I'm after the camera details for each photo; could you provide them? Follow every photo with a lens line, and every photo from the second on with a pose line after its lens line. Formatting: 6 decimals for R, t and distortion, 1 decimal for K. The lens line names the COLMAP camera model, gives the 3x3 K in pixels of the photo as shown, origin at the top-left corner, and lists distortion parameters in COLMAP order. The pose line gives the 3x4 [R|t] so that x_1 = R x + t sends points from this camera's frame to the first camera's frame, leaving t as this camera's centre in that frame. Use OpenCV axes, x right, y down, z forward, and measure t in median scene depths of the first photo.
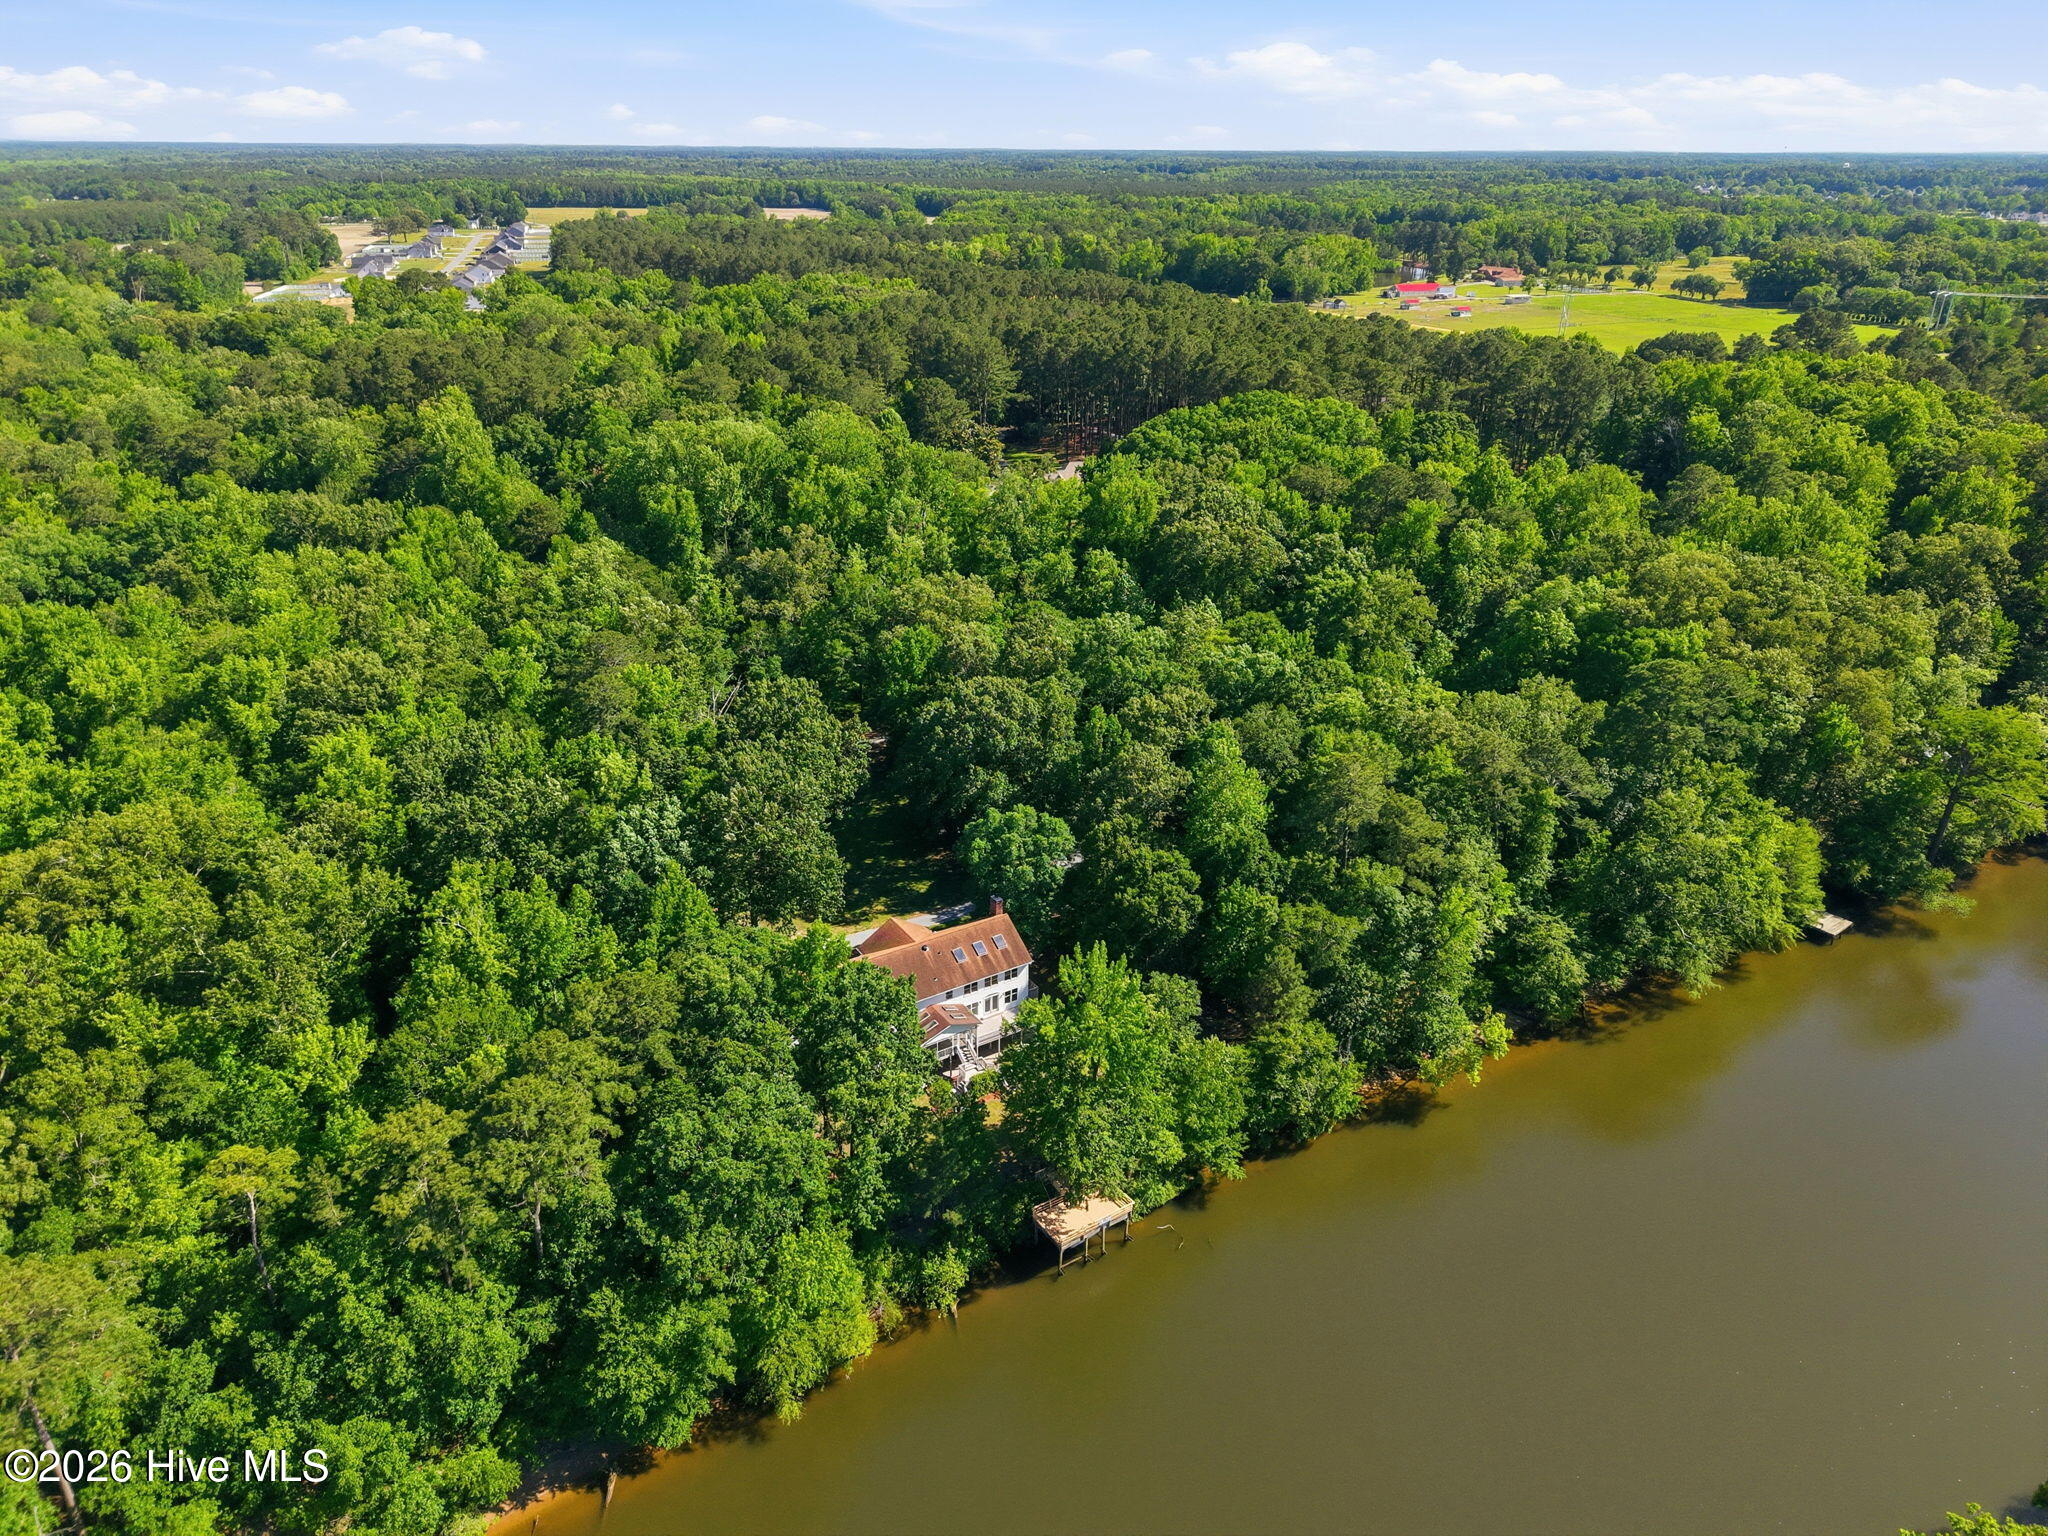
lens RADIAL K [[1364.7, 0, 1024.0], [0, 1364.7, 768.0], [0, 0, 1]] dist [0.047536, -0.063753]
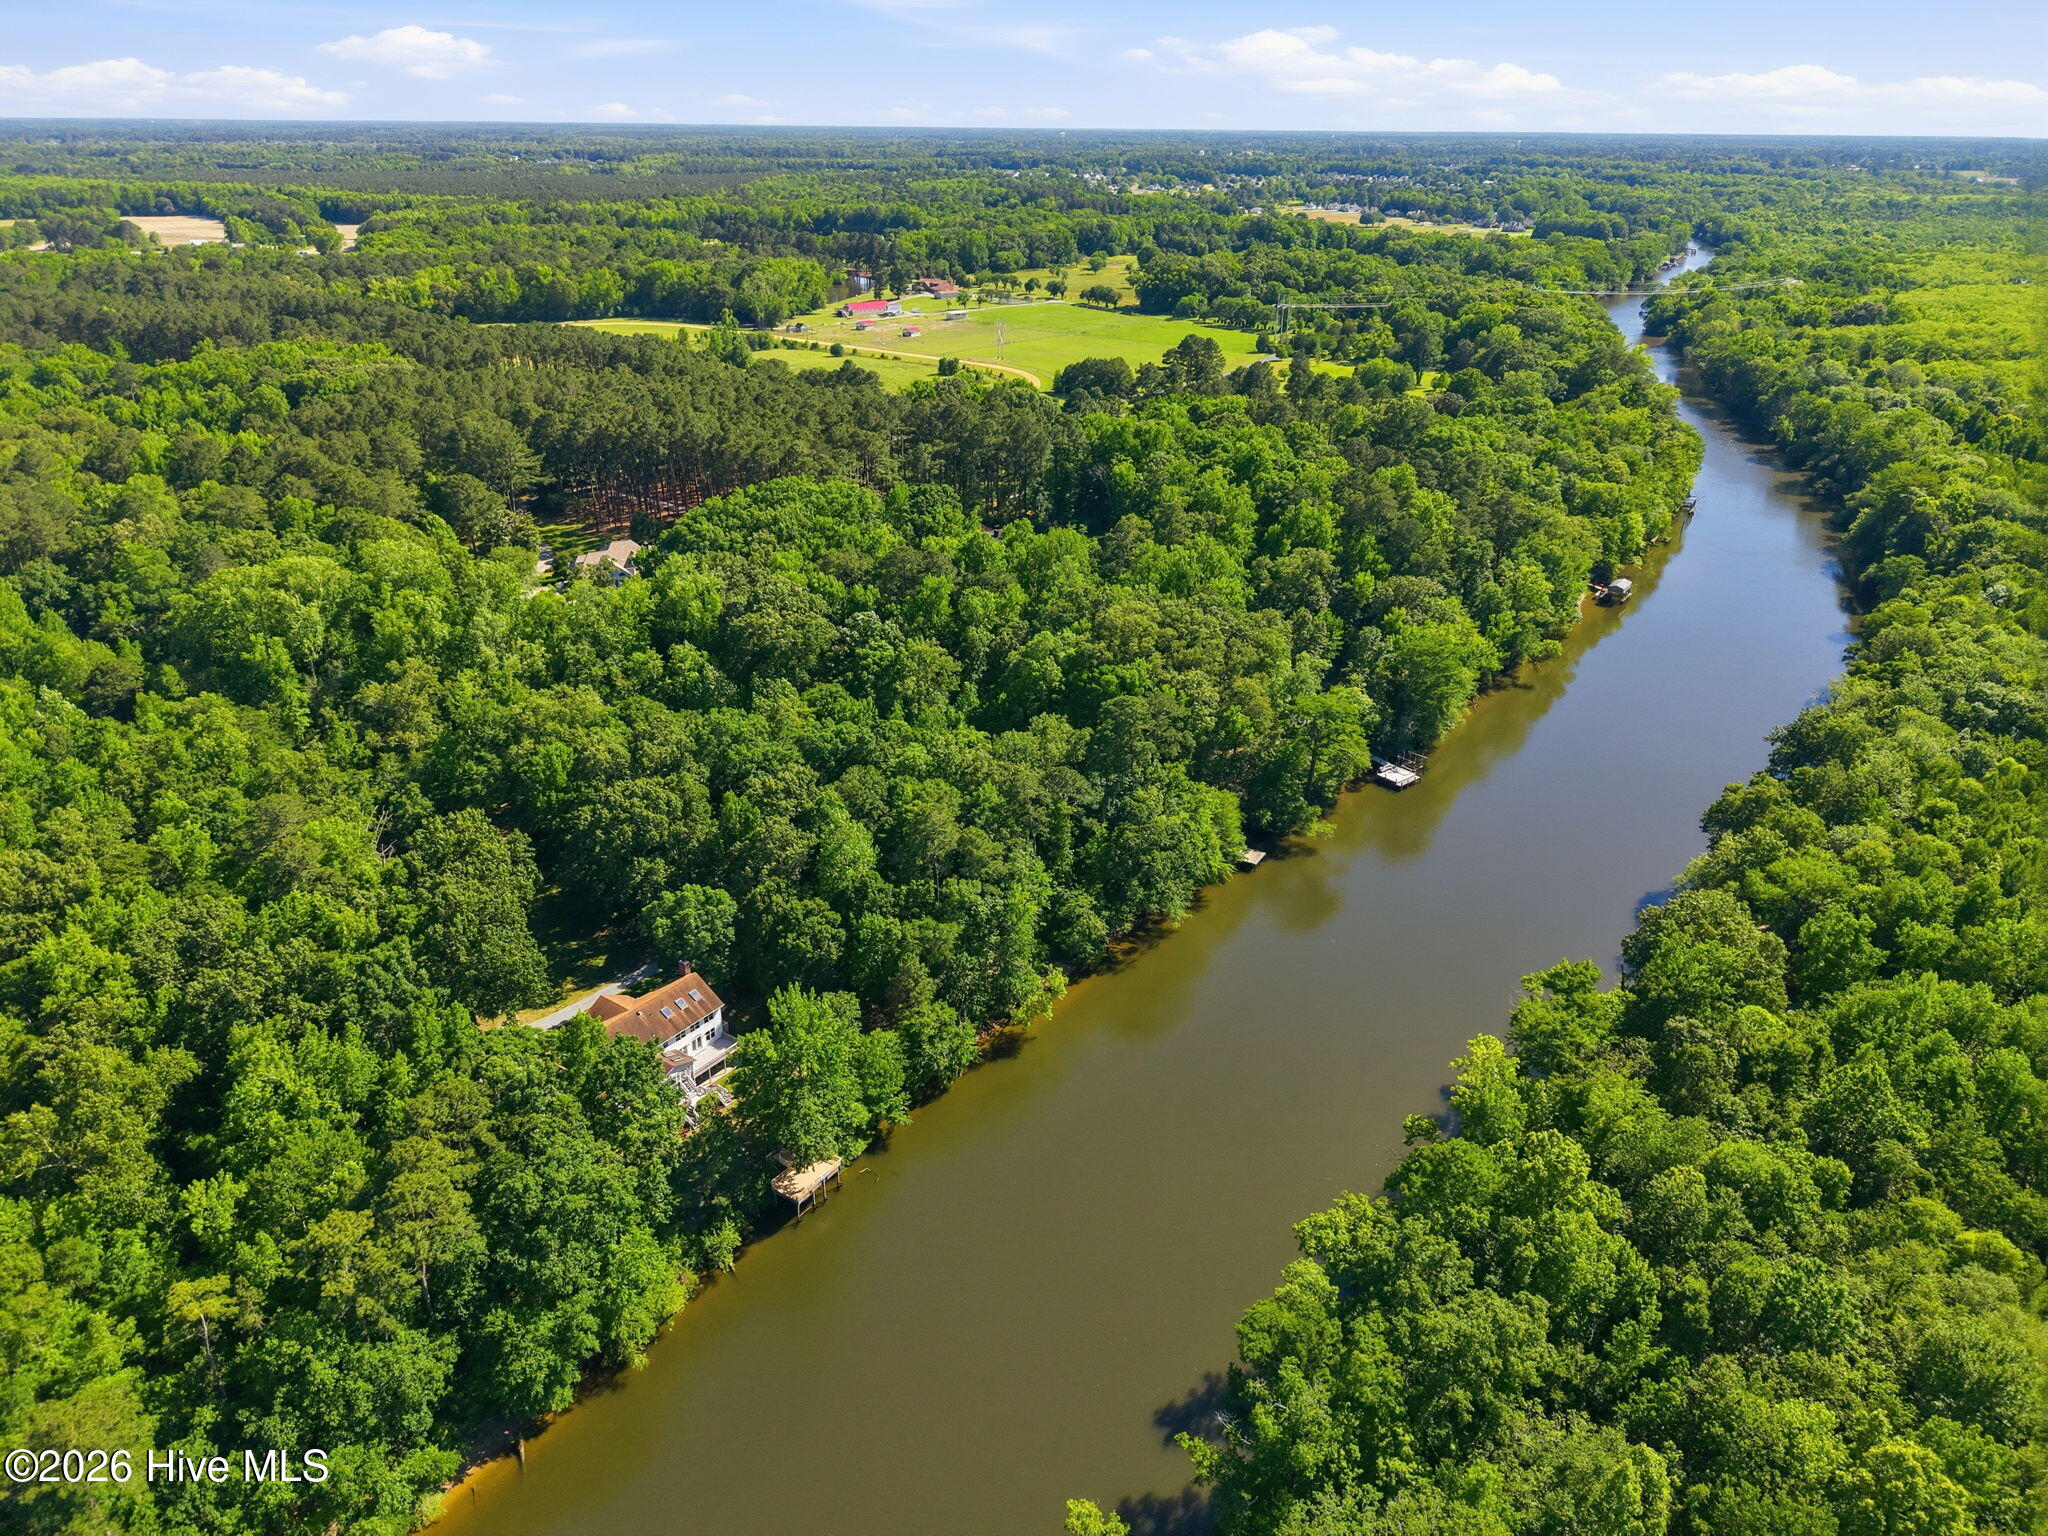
lens RADIAL K [[1364.7, 0, 1024.0], [0, 1364.7, 768.0], [0, 0, 1]] dist [0.047536, -0.063753]
pose [[0.927651, -0.158536, 0.338127, -0.109606], [0.152868, 0.987288, 0.043512, -0.076343], [-0.340727, 0.011325, 0.940094, -0.269711]]
